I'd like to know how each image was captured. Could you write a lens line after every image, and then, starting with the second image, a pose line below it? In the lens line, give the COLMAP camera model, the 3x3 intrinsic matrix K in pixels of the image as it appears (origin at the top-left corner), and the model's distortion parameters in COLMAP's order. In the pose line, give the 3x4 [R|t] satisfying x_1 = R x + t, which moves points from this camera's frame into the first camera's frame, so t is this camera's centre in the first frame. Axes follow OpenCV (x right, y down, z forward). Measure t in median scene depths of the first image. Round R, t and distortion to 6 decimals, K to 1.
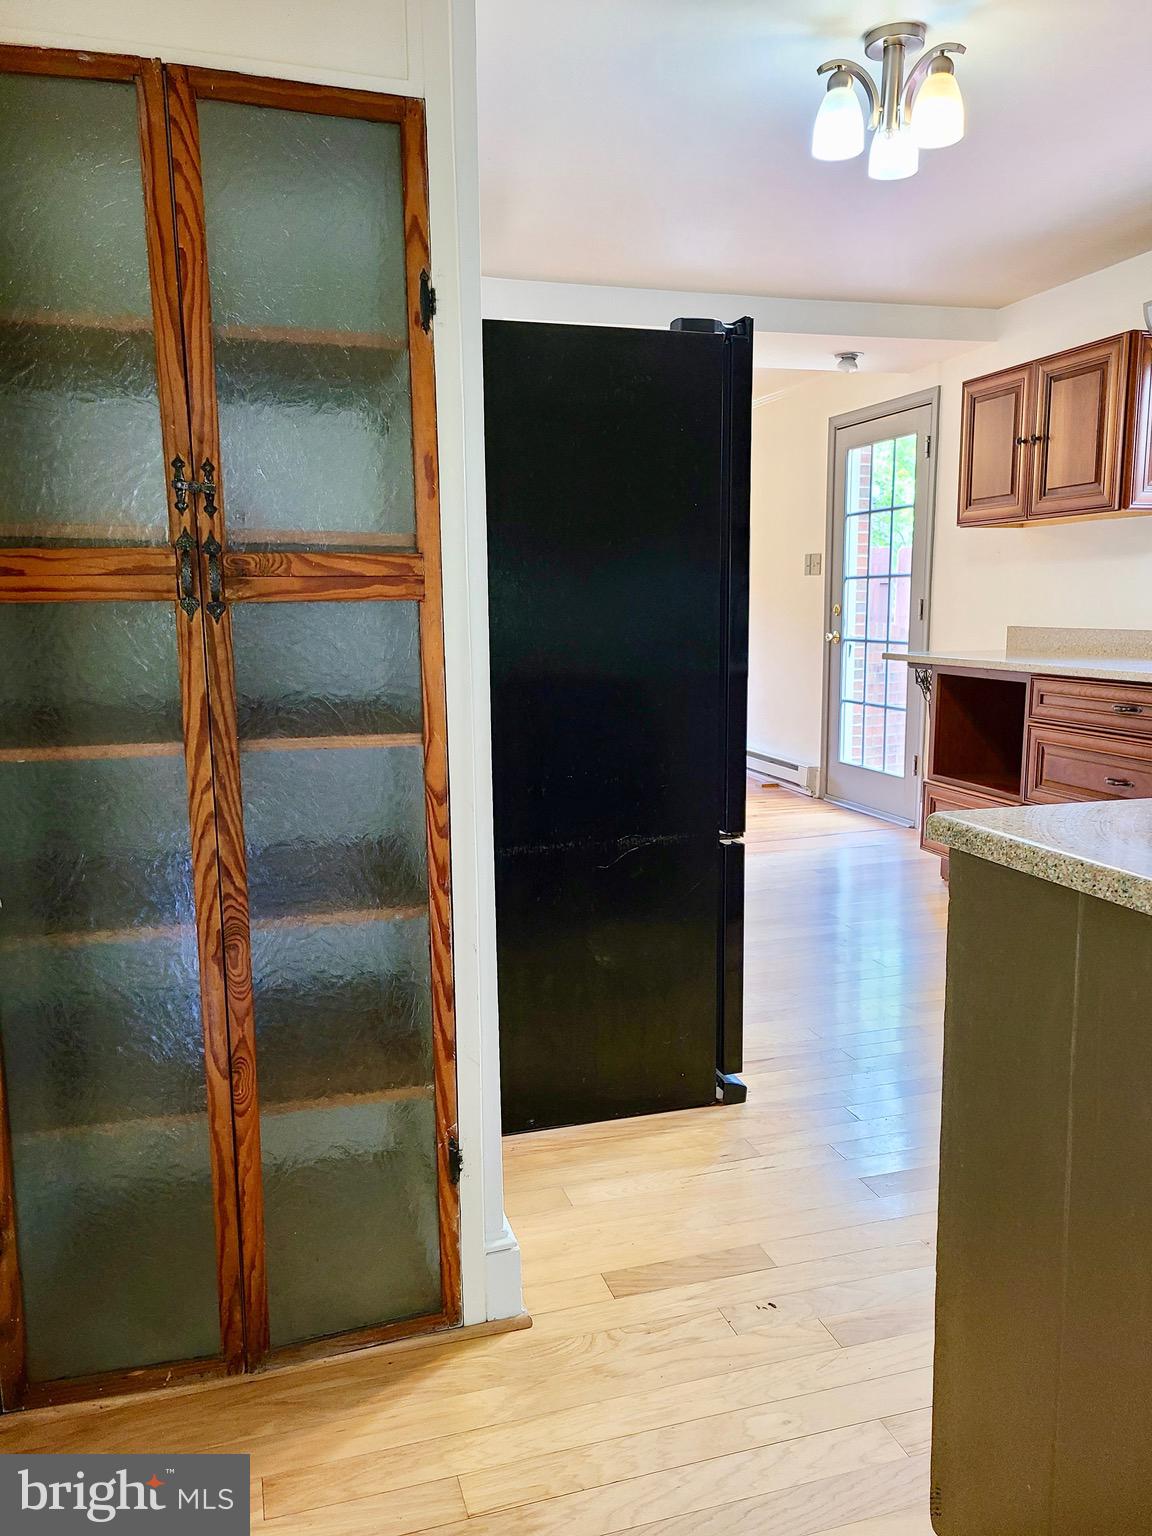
lens RADIAL K [[1148.5, 0, 581.7], [0, 1148.5, 760.3], [0, 0, 1]] dist [0.052929, -0.030695]
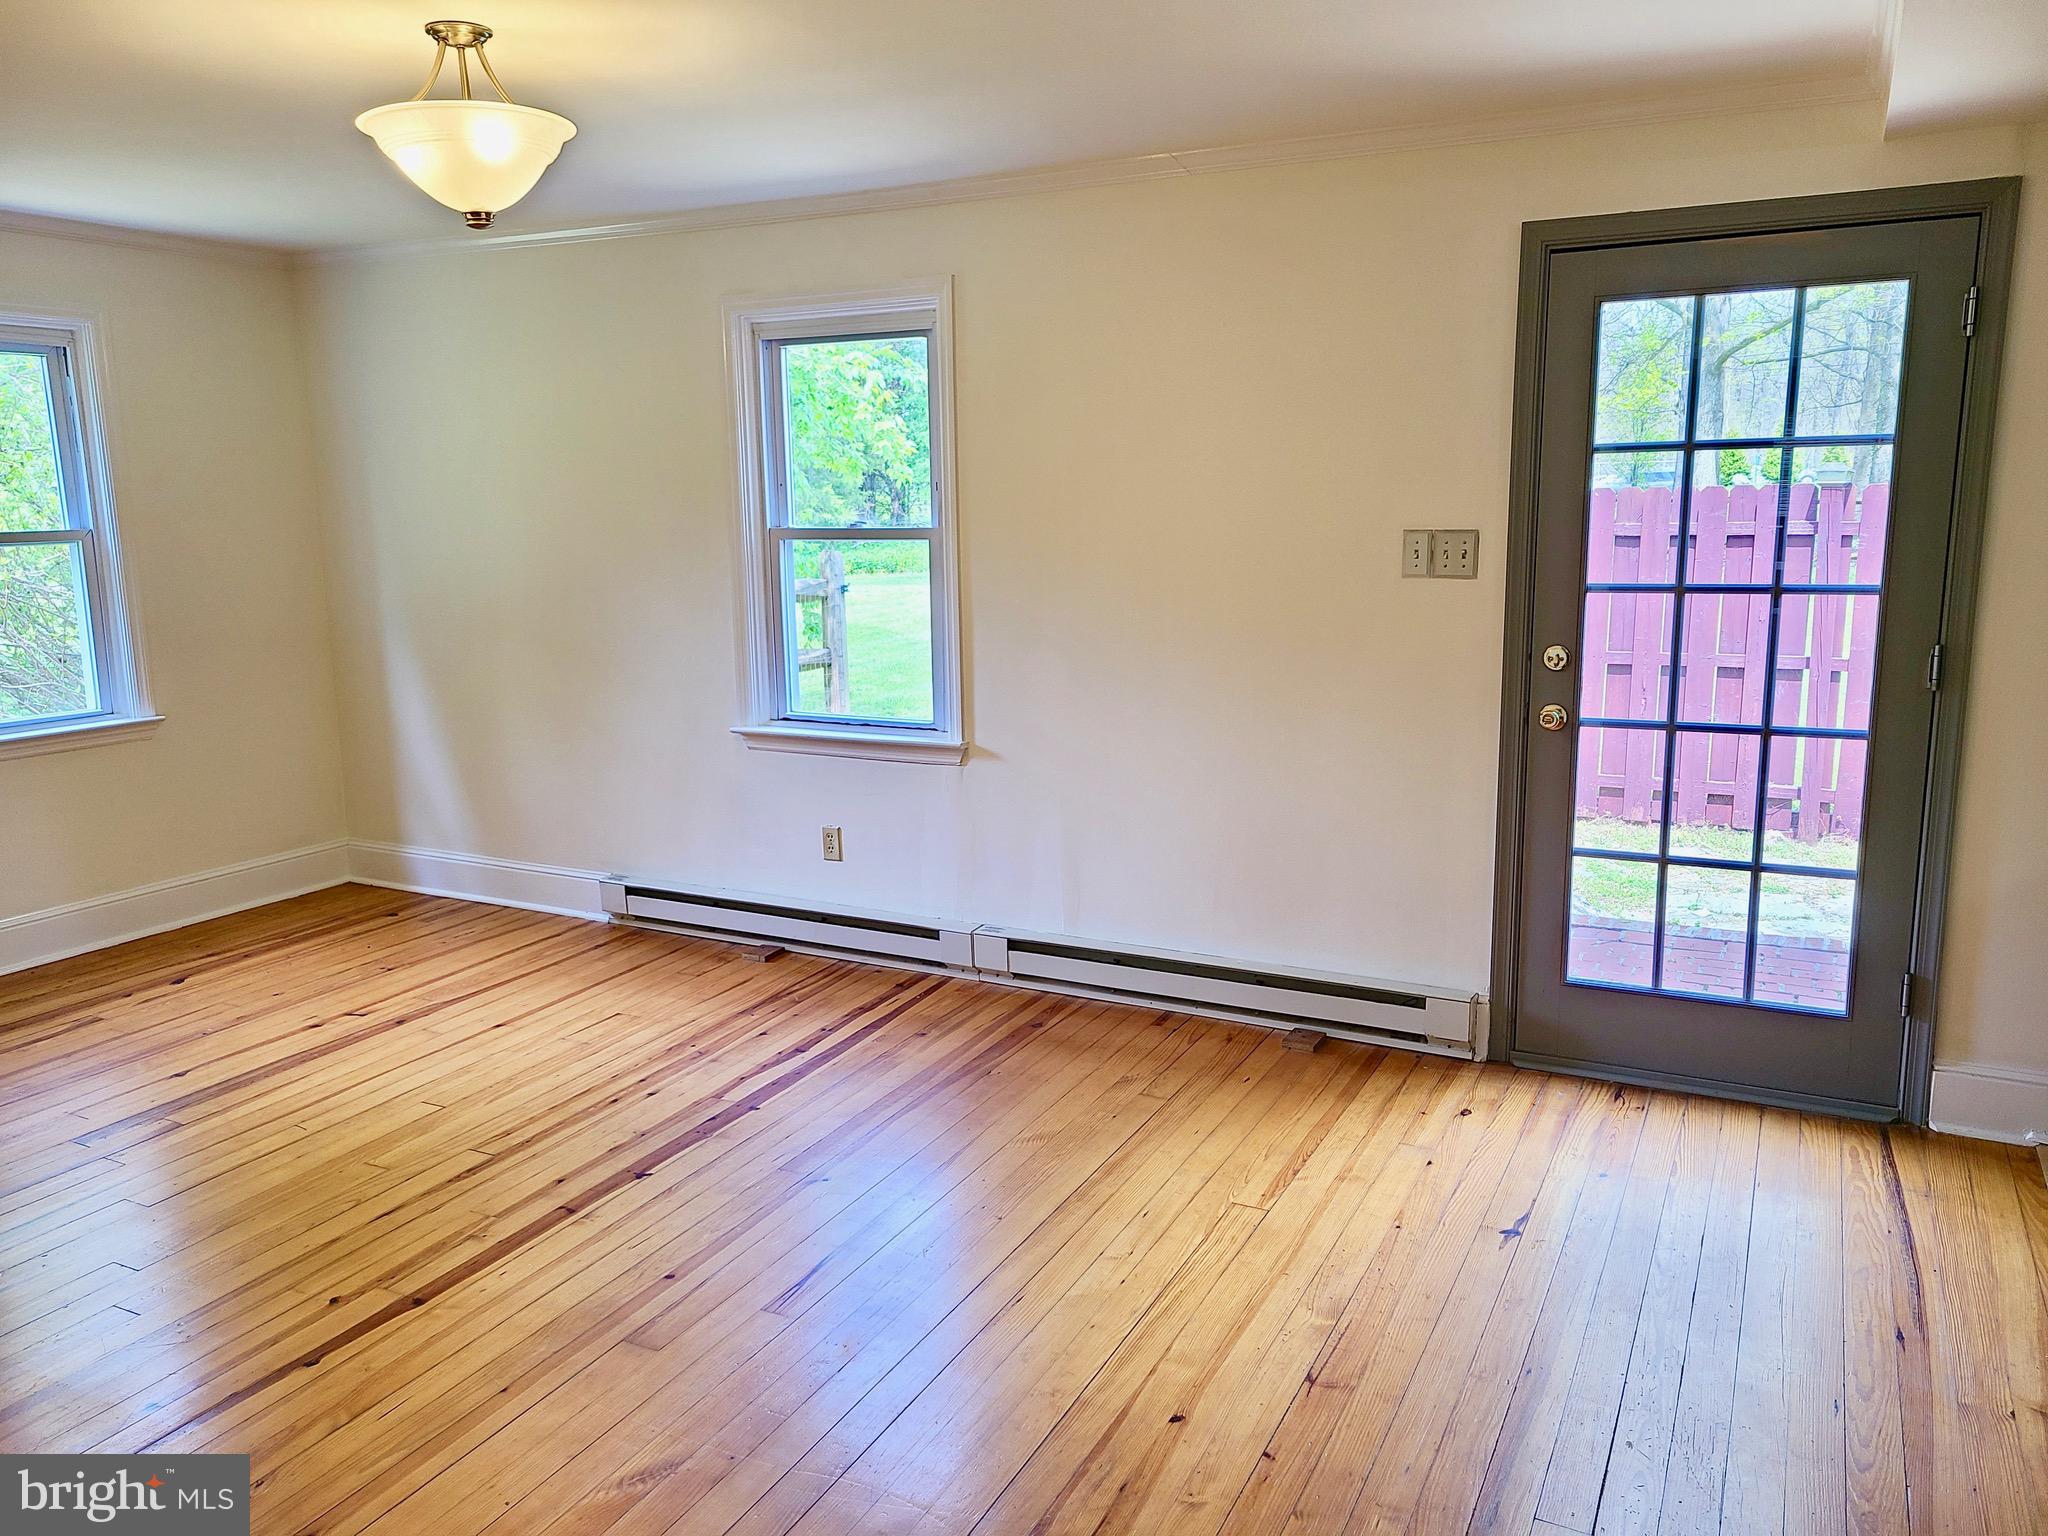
lens RADIAL K [[1531.4, 0, 1024.0], [0, 1531.4, 768.0], [0, 0, 1]] dist [0.052929, -0.030695]
pose [[0.698488, -0.129522, 0.703803, -0.451713], [0.109807, 0.991236, 0.073442, -0.197045], [-0.707147, 0.025984, 0.706589, 0.917688]]
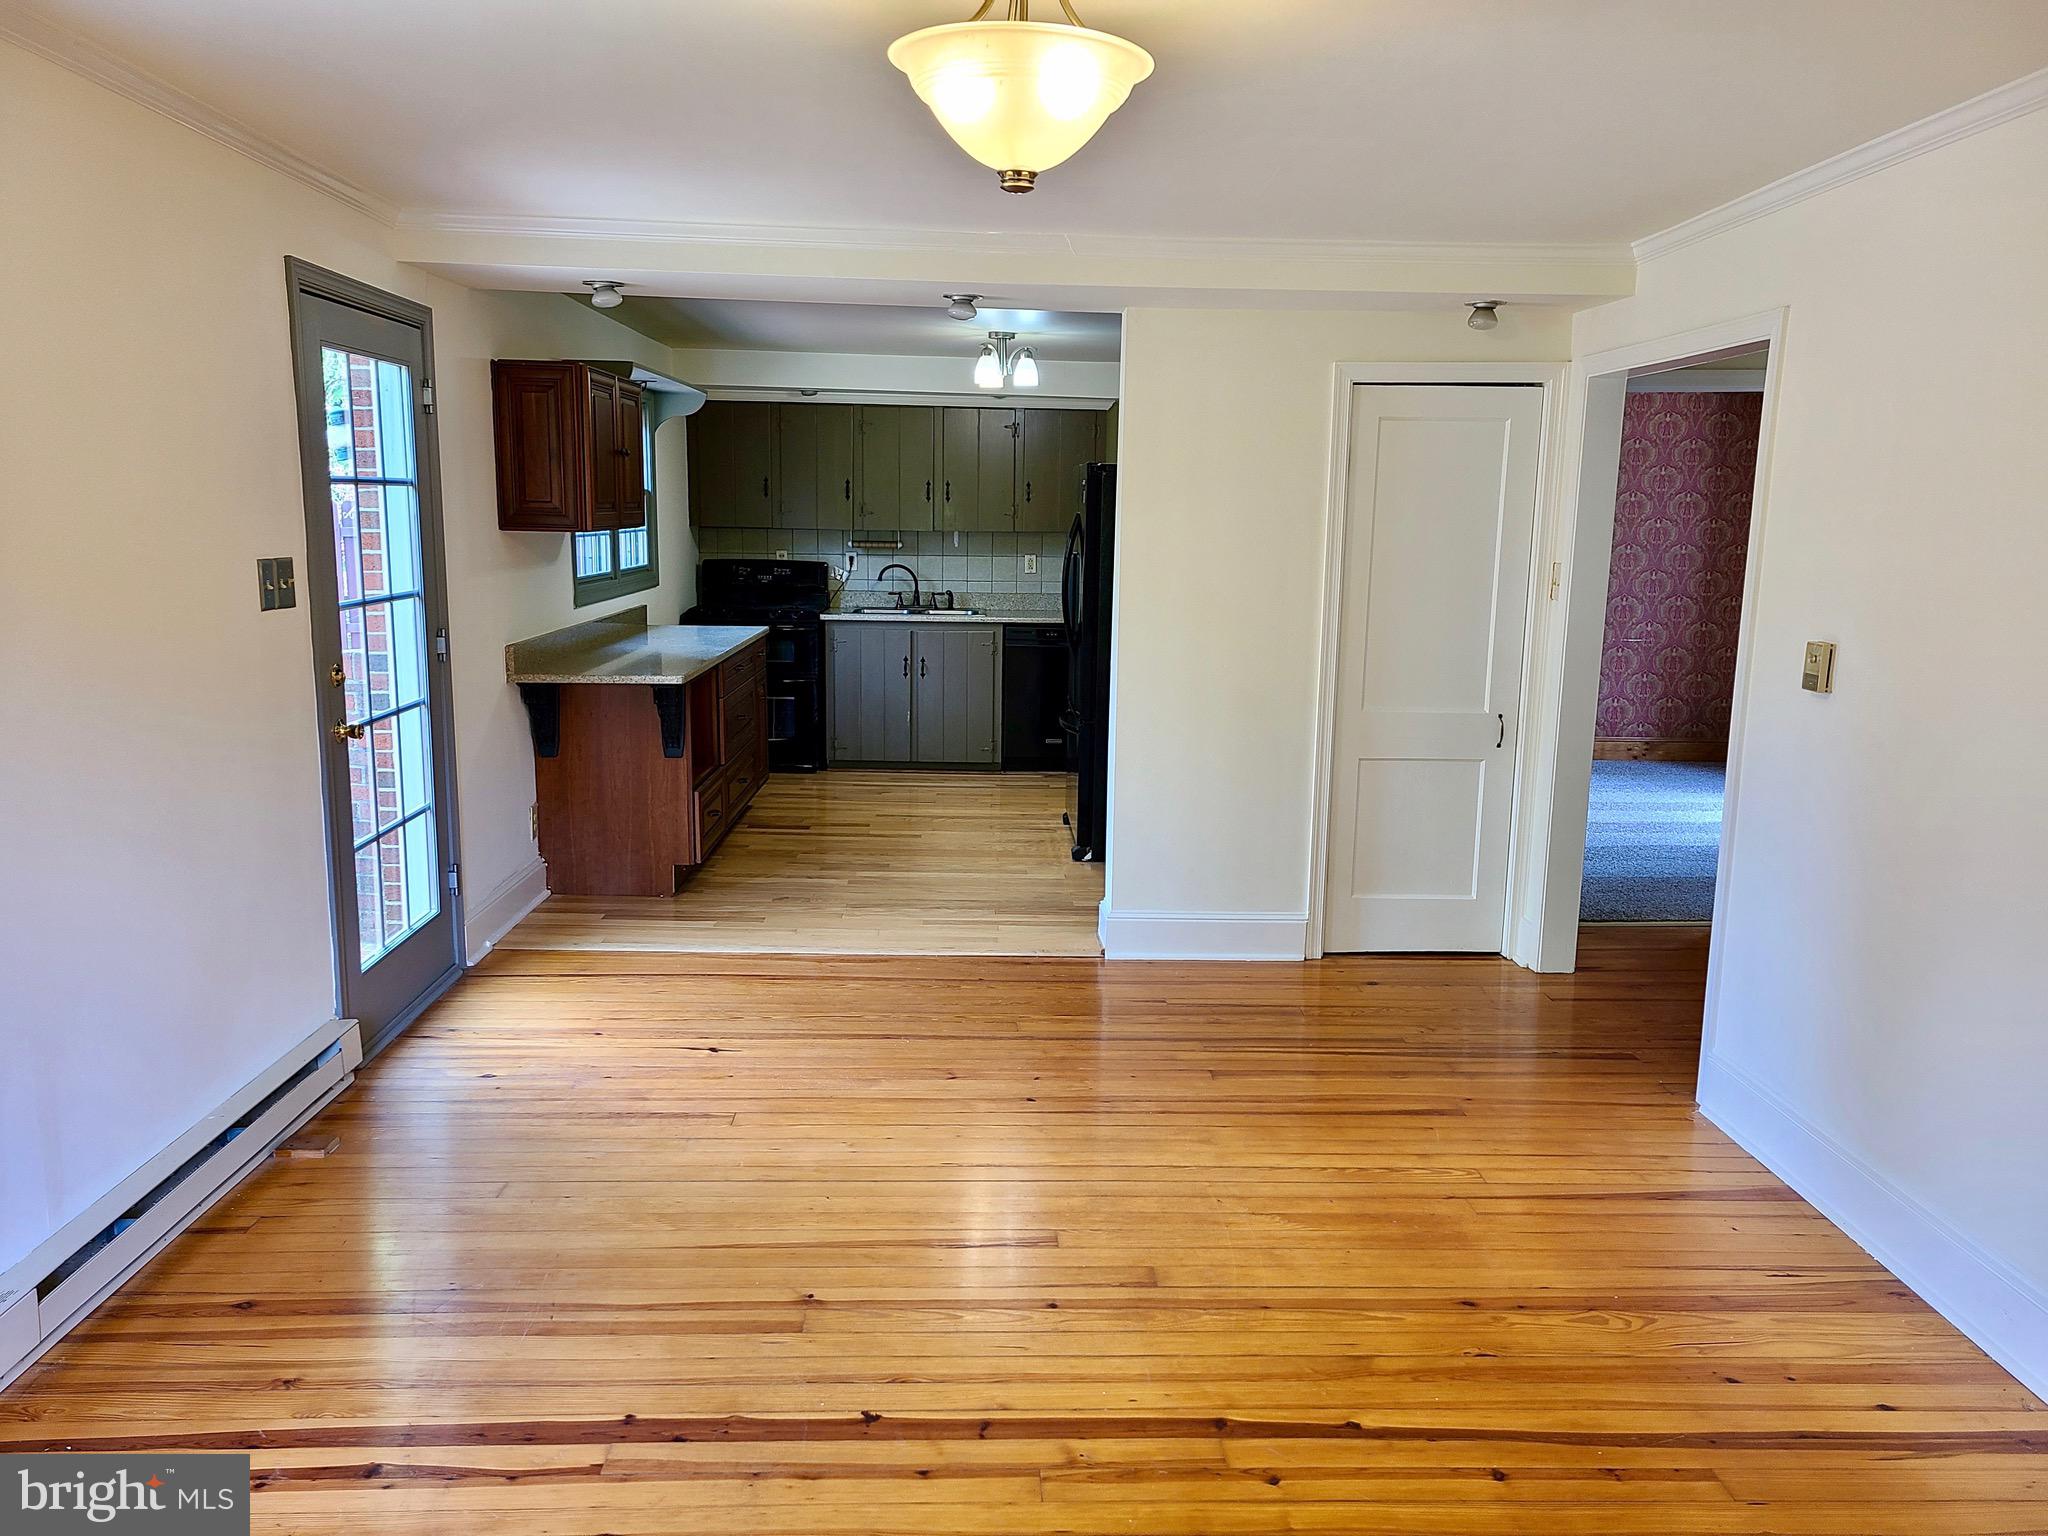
lens RADIAL K [[1531.4, 0, 1024.0], [0, 1531.4, 768.0], [0, 0, 1]] dist [0.052929, -0.030695]
pose [[-0.965333, -0.050744, 0.256041, -0.282235], [0.029598, 0.953314, 0.300528, -0.355122], [-0.259338, 0.297688, -0.918763, 1.947353]]
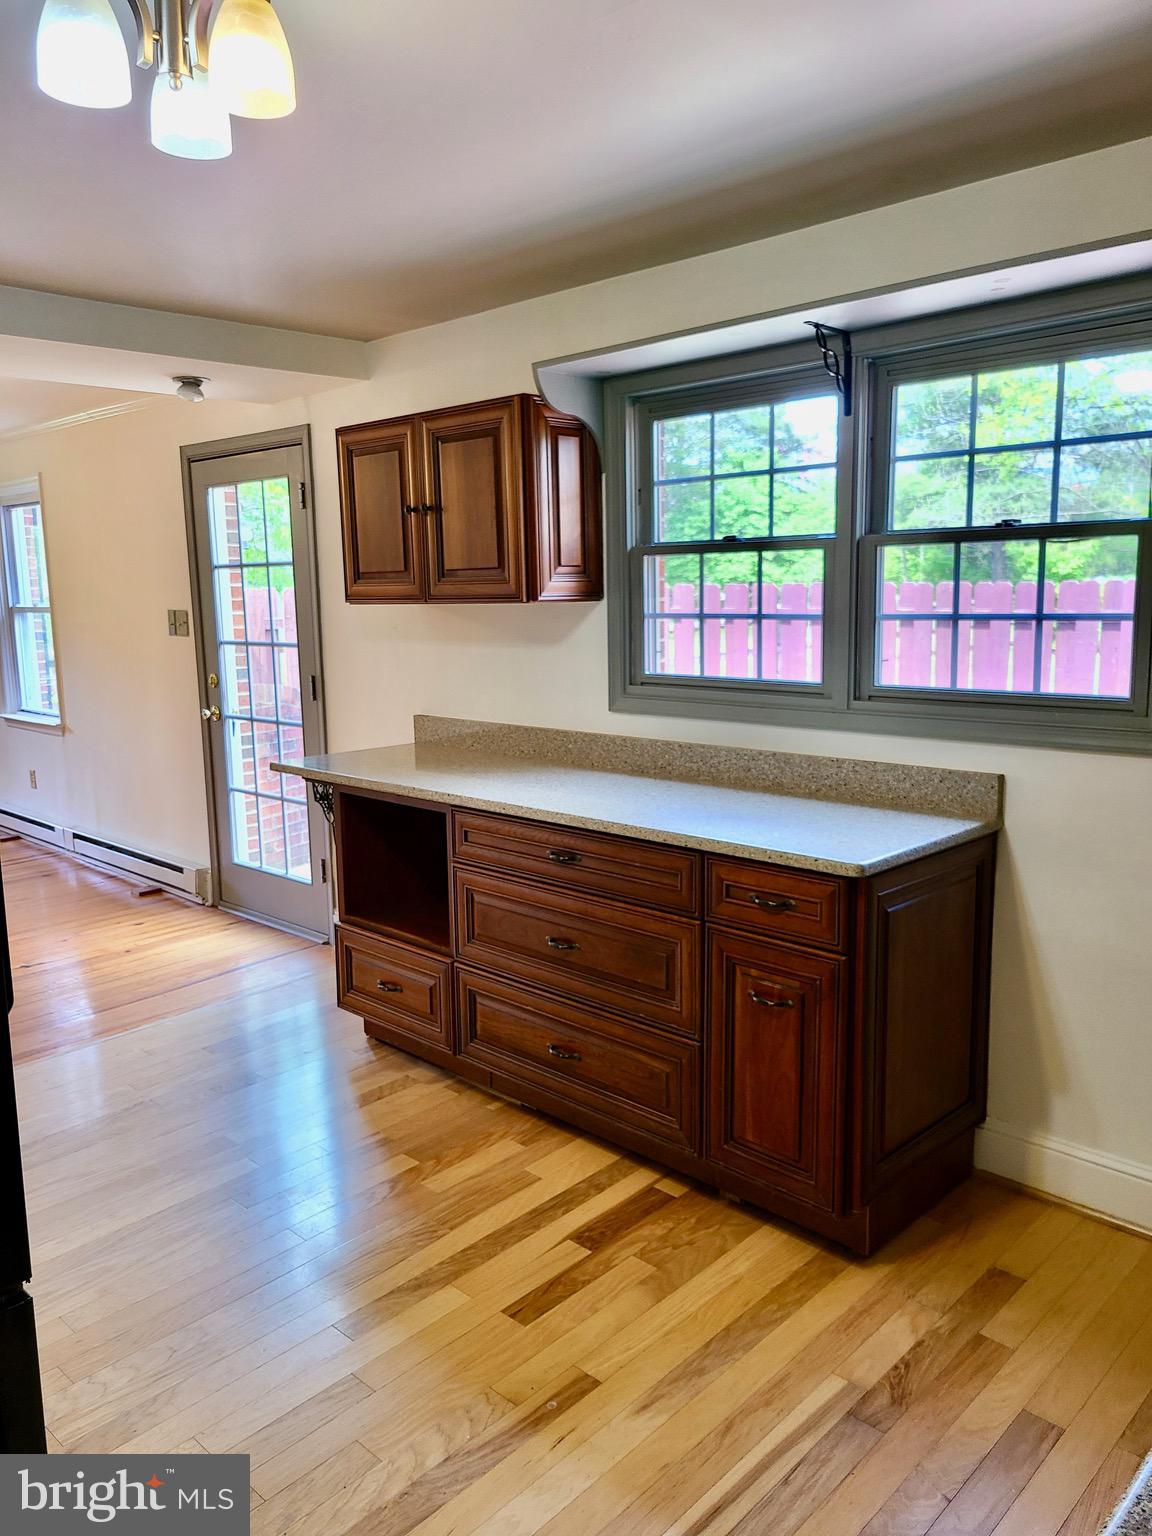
lens RADIAL K [[1148.5, 0, 581.7], [0, 1148.5, 760.3], [0, 0, 1]] dist [0.052929, -0.030695]
pose [[0.873432, -0.085433, 0.479394, 0.064960], [0.082011, 0.996235, 0.028118, -0.096101], [-0.479991, 0.014756, 0.877149, 0.191478]]
